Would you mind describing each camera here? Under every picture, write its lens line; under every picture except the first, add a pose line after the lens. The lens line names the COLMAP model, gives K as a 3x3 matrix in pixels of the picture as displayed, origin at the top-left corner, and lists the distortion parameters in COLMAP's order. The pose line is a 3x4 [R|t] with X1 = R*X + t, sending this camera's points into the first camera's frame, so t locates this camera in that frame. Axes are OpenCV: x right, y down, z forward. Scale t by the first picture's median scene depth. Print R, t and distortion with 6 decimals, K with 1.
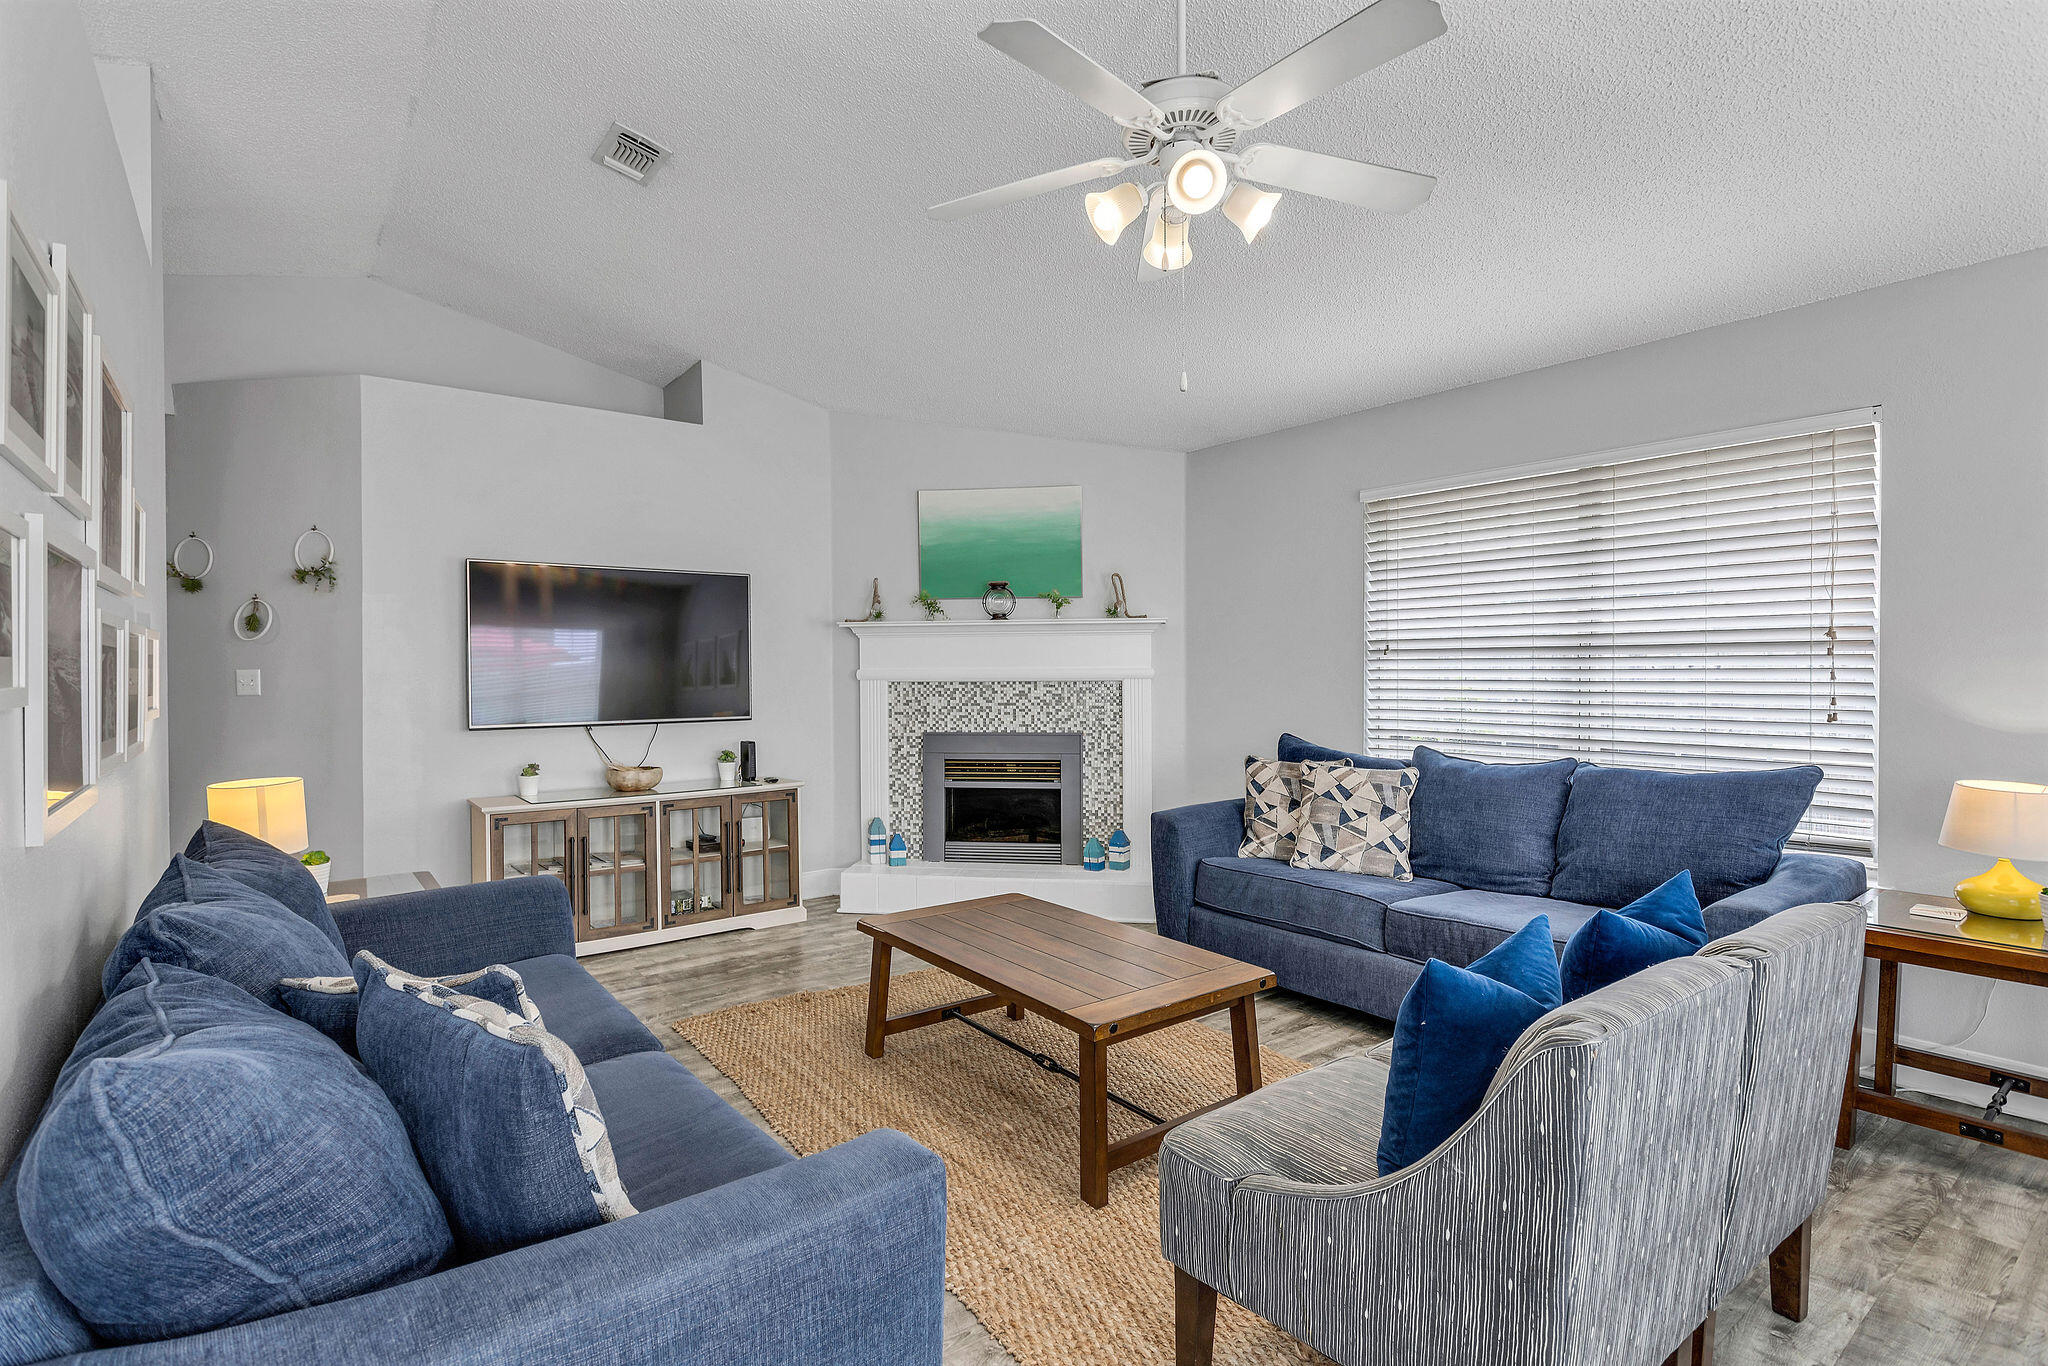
lens RADIAL K [[975.9, 0, 1020.7], [0, 975.9, 683.3], [0, 0, 1]] dist [0.001256, 0.004493]
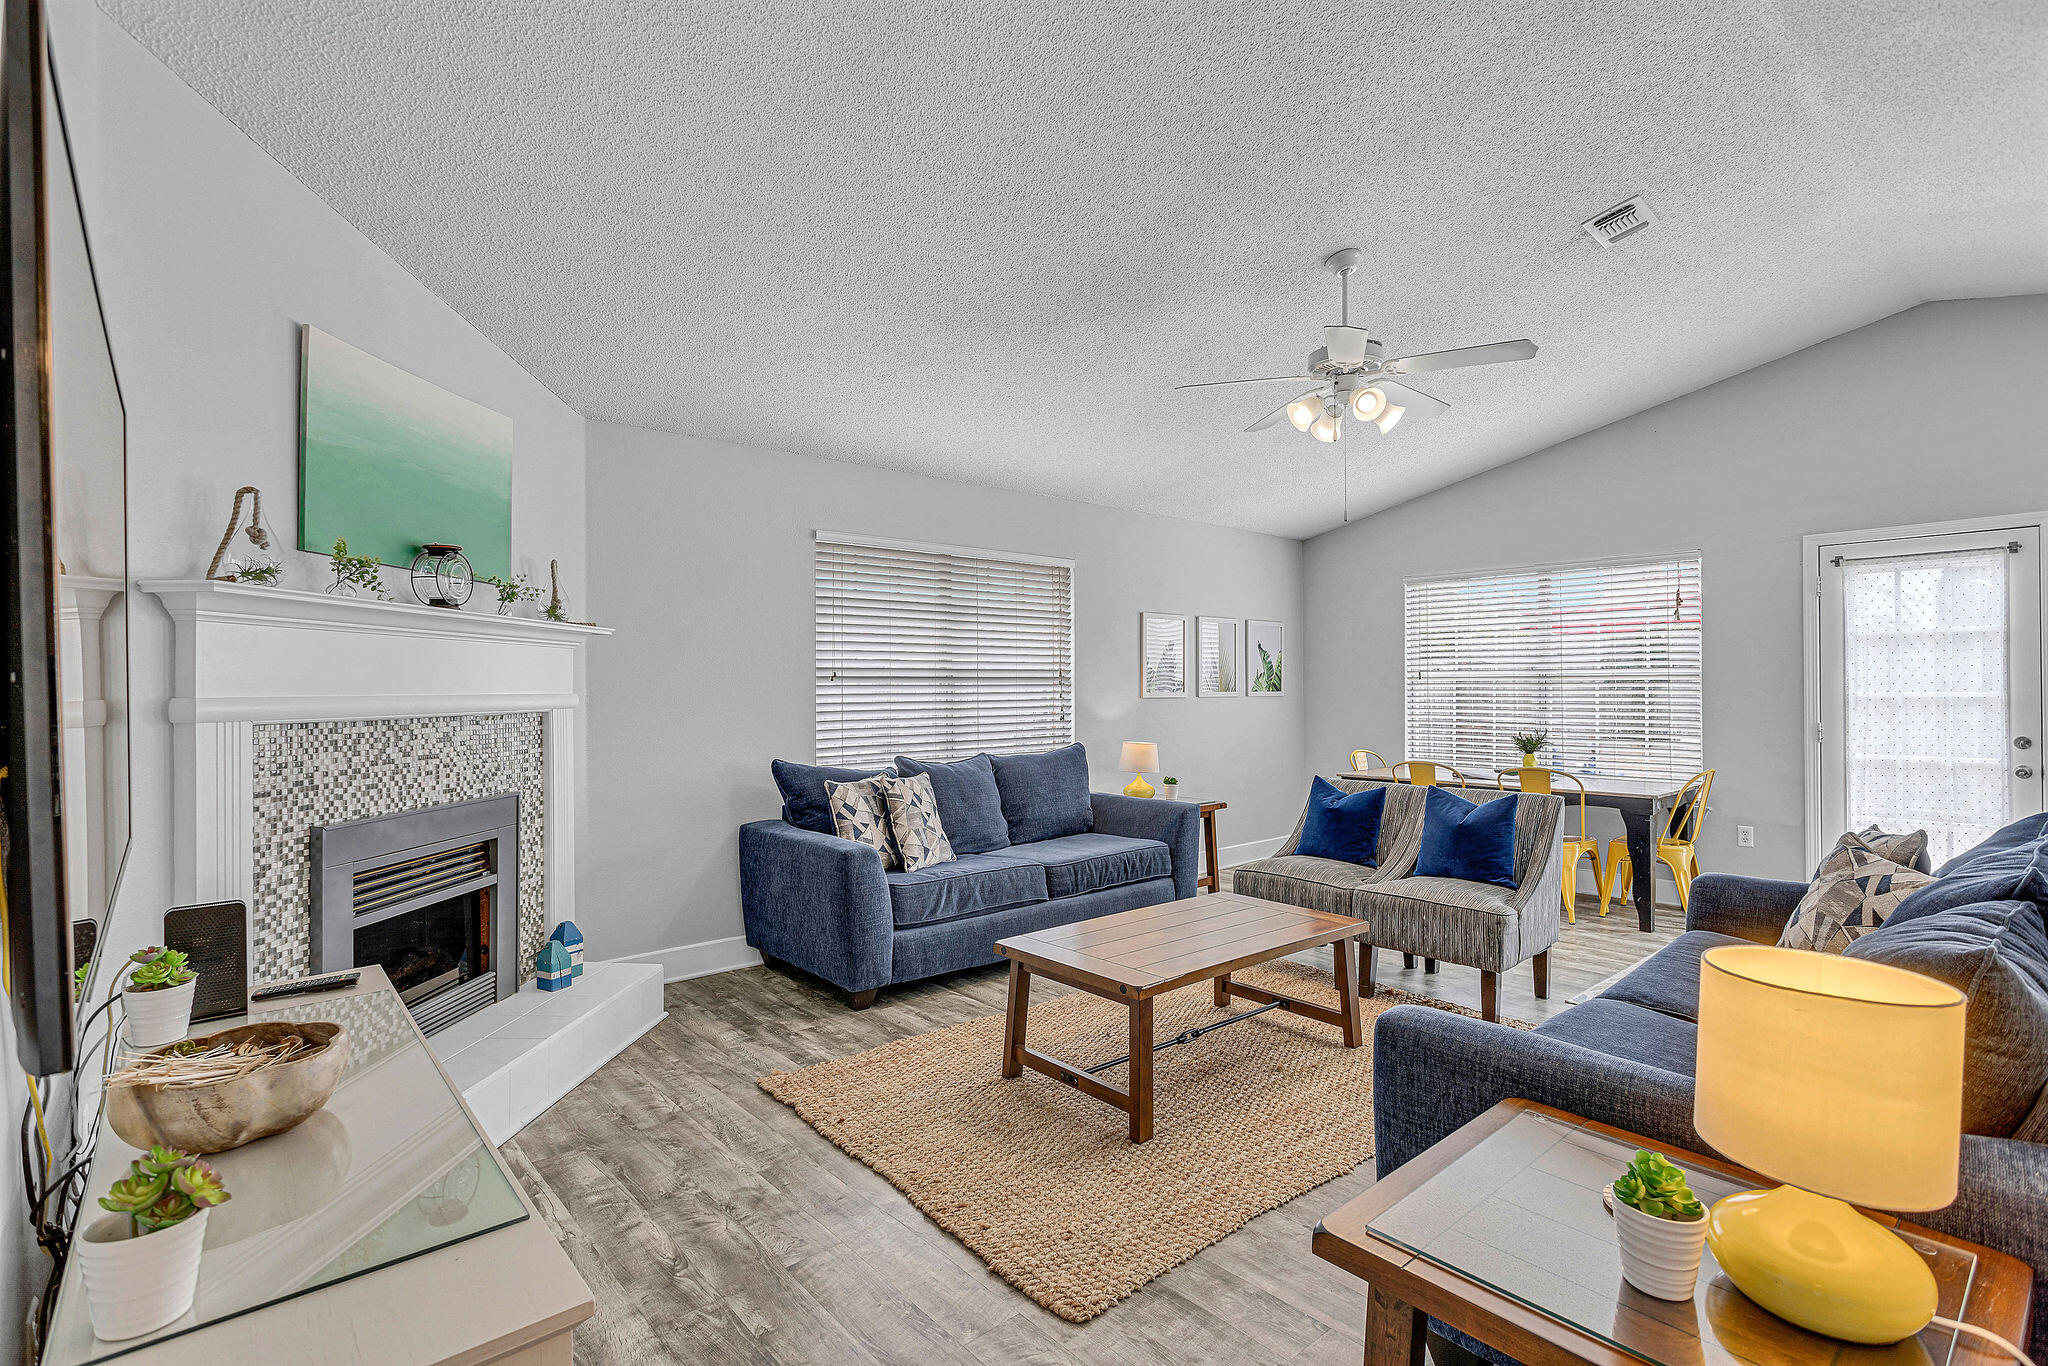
lens RADIAL K [[975.9, 0, 1030.7], [0, 975.9, 690.7], [0, 0, 1]] dist [0.001256, 0.004493]
pose [[-0.073871, 0.004498, 0.997258, -0.658687], [0.023450, 0.999721, -0.002772, -0.008233], [-0.996992, 0.023181, -0.073956, 0.744859]]
